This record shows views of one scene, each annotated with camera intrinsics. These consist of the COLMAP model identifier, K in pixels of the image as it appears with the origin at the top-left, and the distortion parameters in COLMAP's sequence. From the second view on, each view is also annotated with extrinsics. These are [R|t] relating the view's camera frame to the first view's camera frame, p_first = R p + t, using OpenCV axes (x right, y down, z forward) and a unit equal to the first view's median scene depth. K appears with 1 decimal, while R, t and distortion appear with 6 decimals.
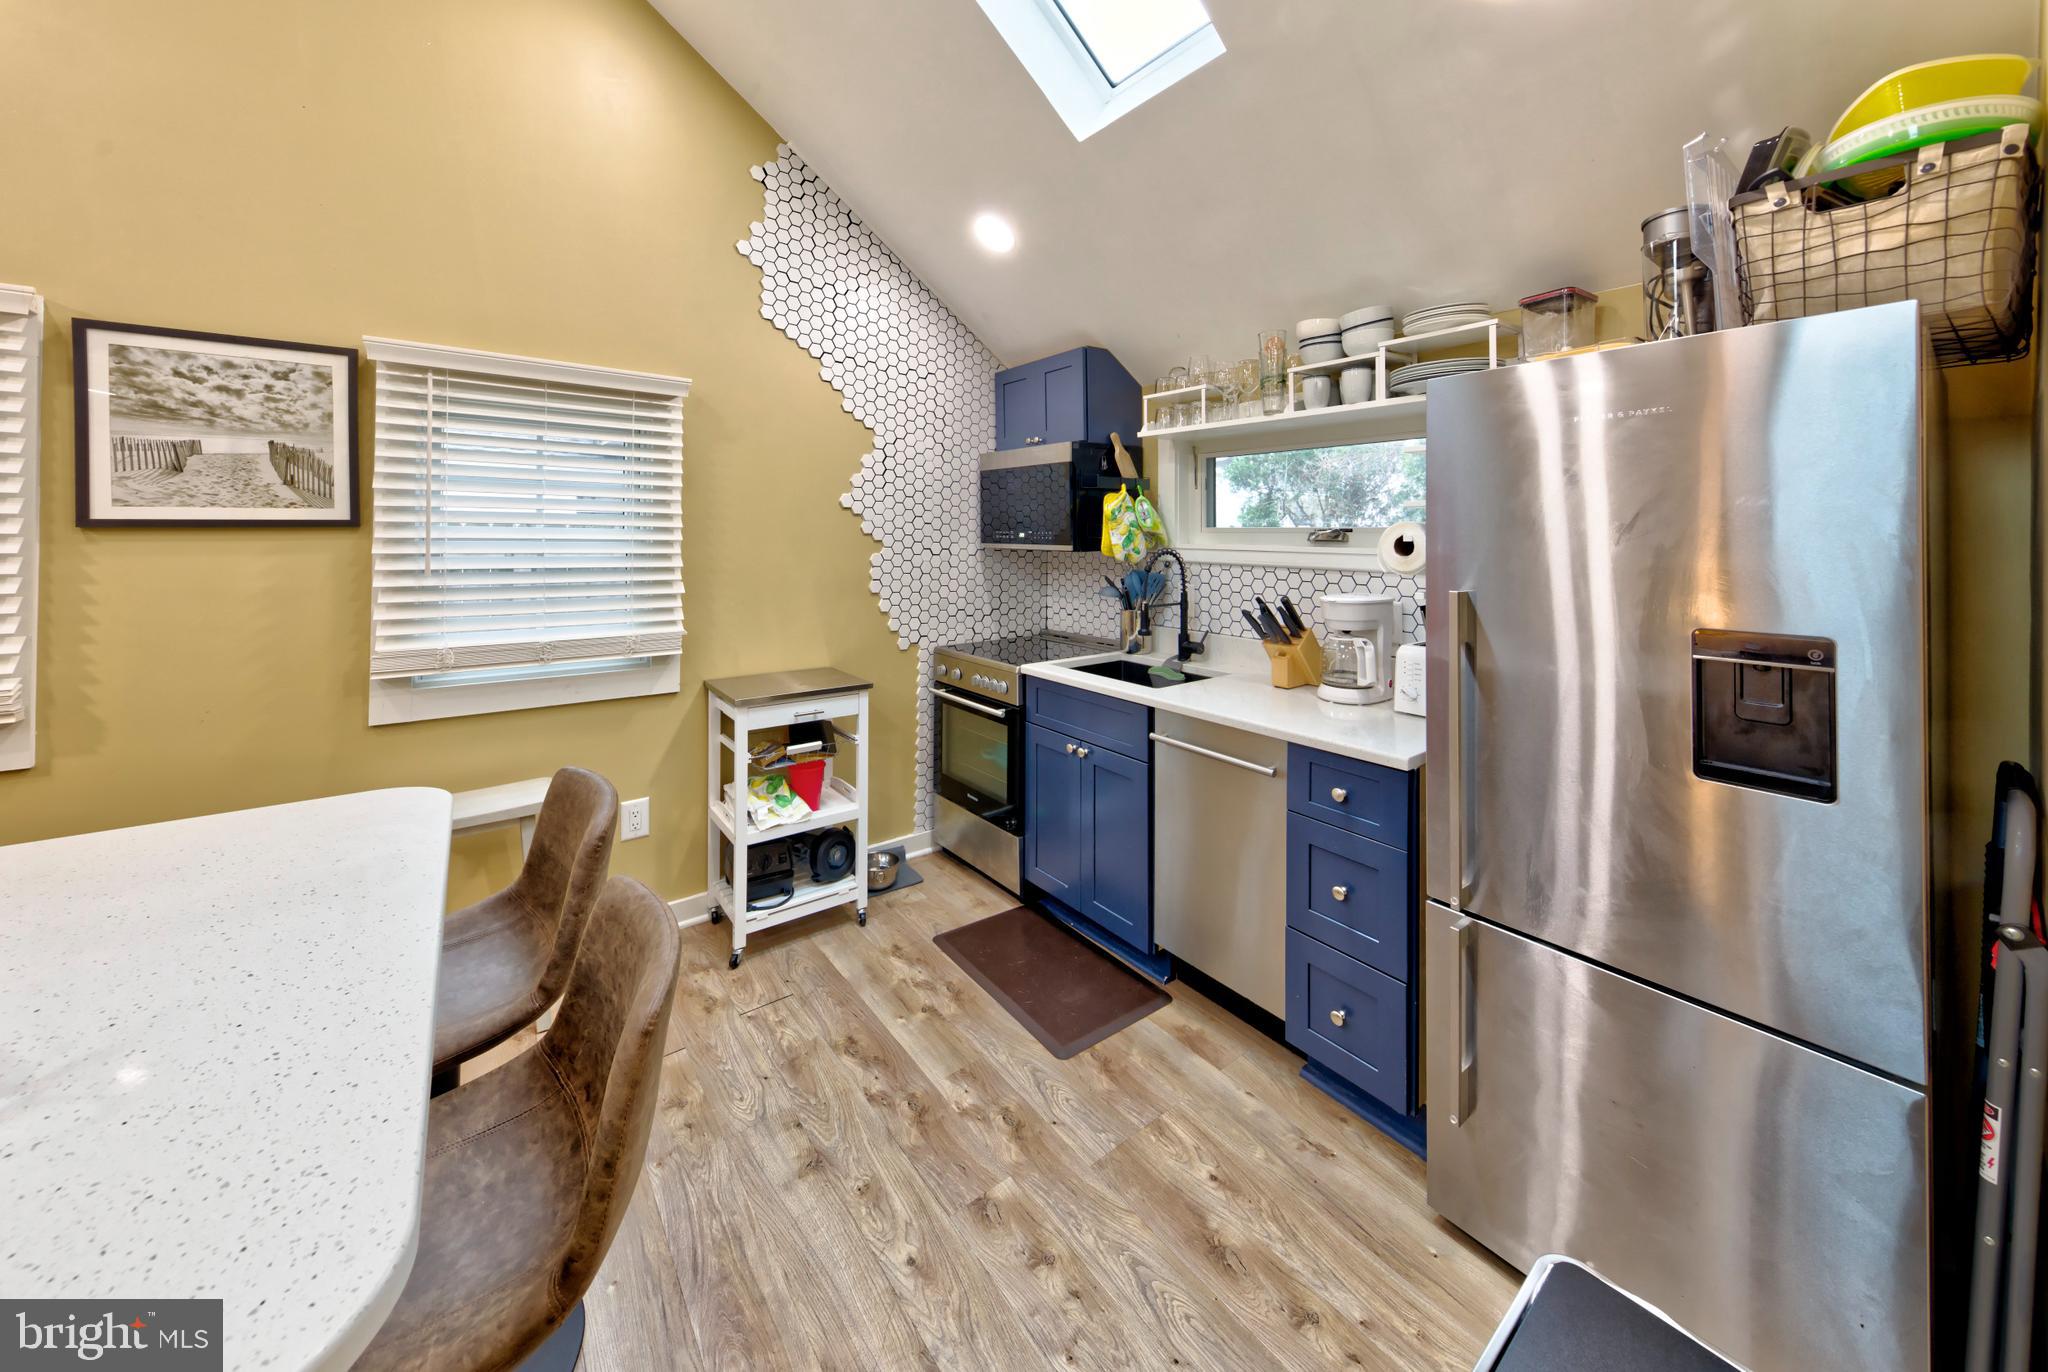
lens RADIAL K [[718.2, 0, 1030.3], [0, 718.2, 541.2], [0, 0, 1]] dist [-0.001408, -0.000350]
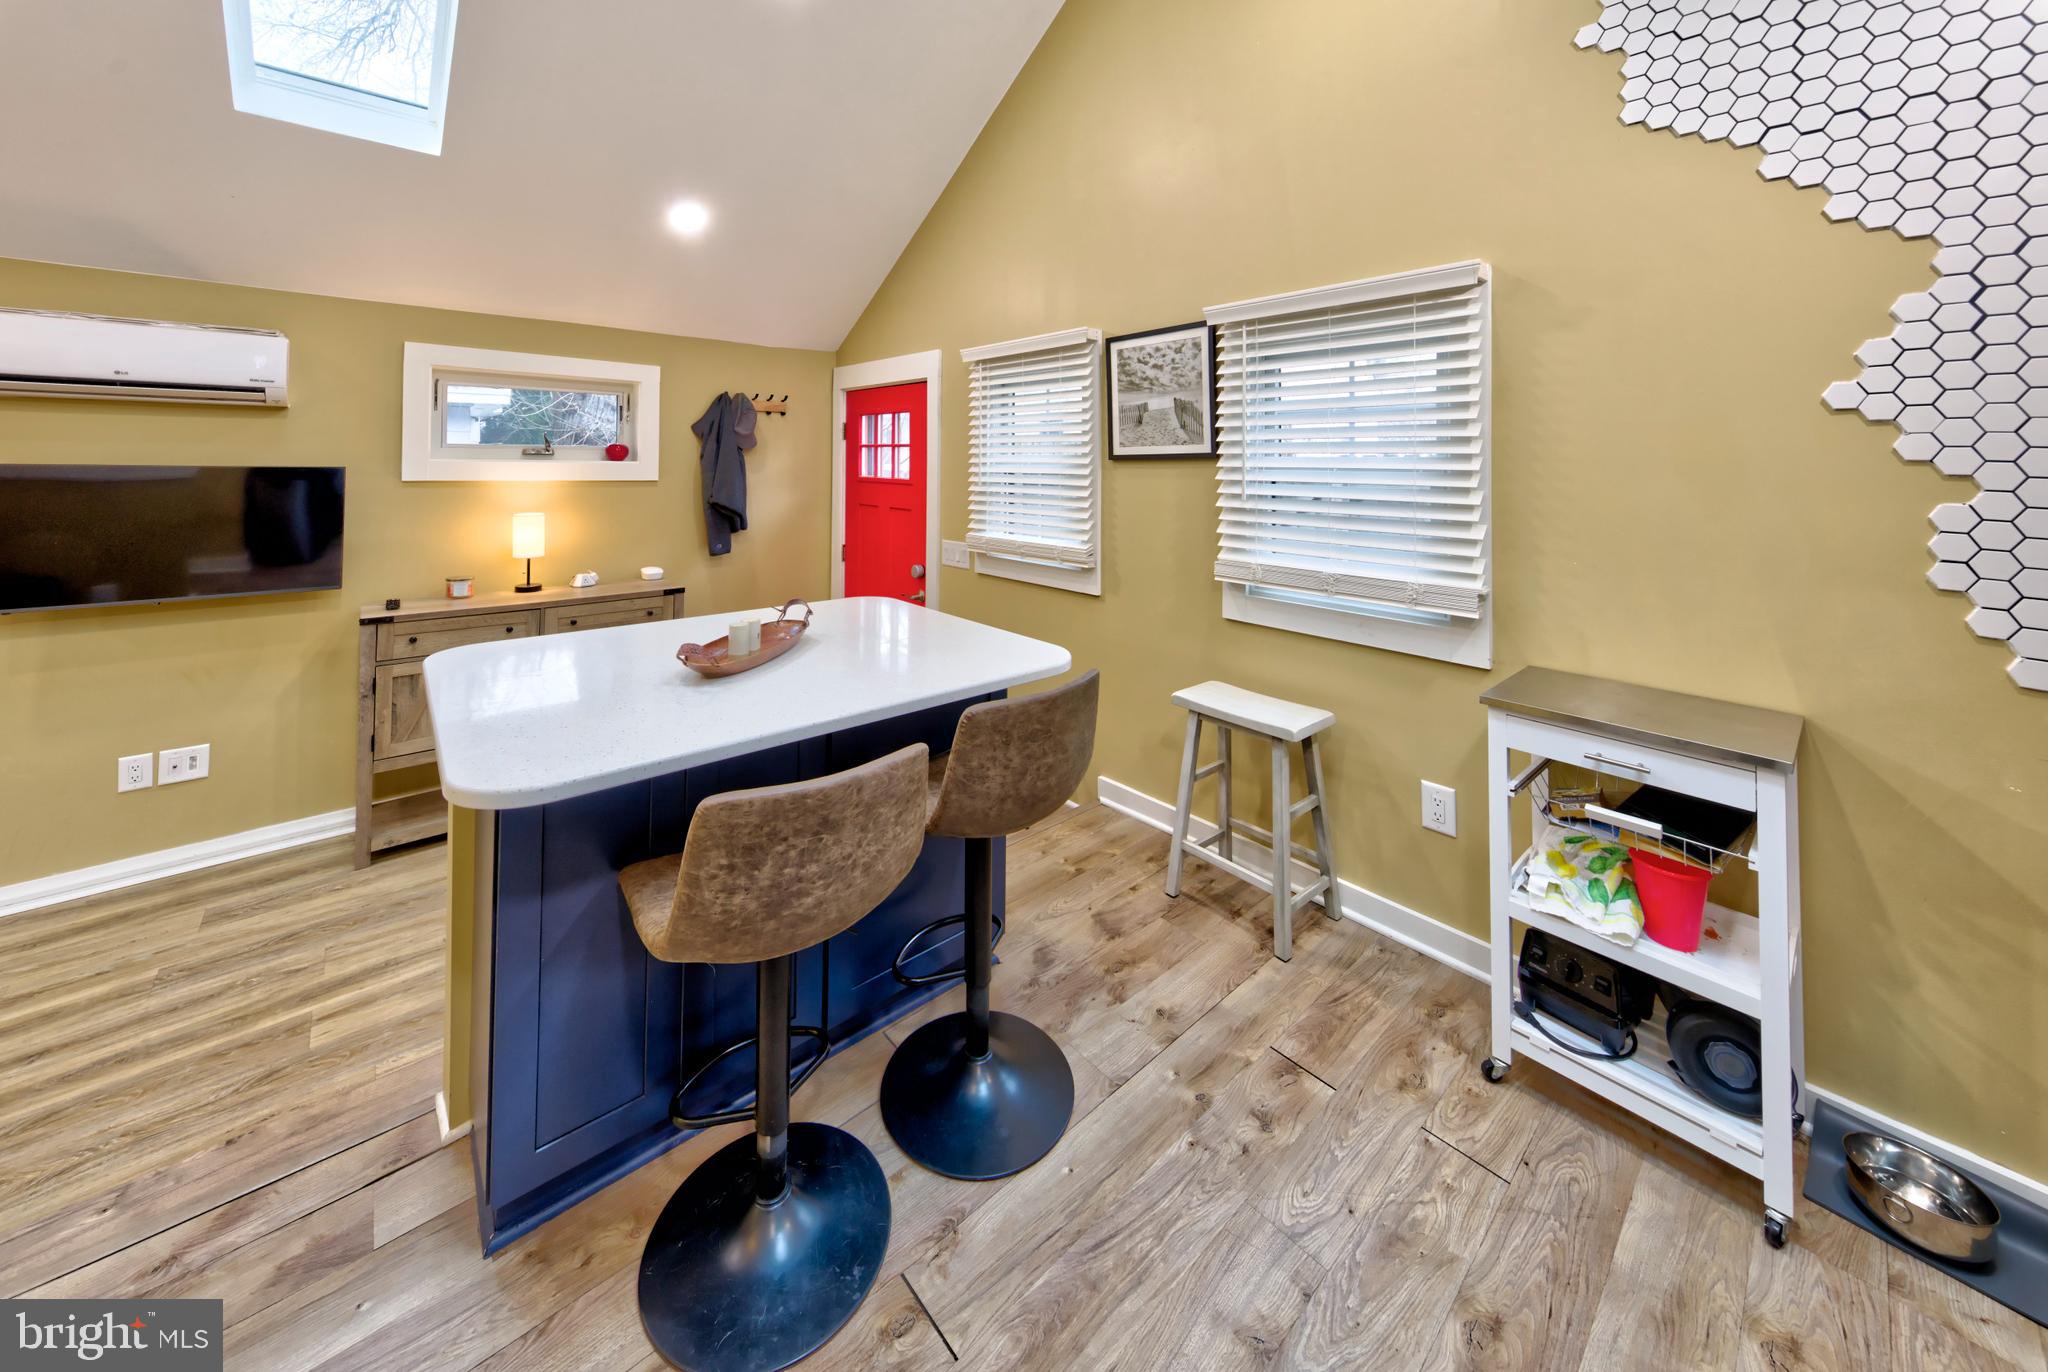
lens RADIAL K [[734.6, 0, 999.6], [0, 734.6, 455.8], [0, 0, 1]] dist [0.001270, 0.000133]
pose [[0.038976, -0.015656, -0.999117, 0.255579], [-0.011125, 0.999808, -0.016101, 0.000818], [0.999178, 0.011743, 0.038794, 0.417976]]
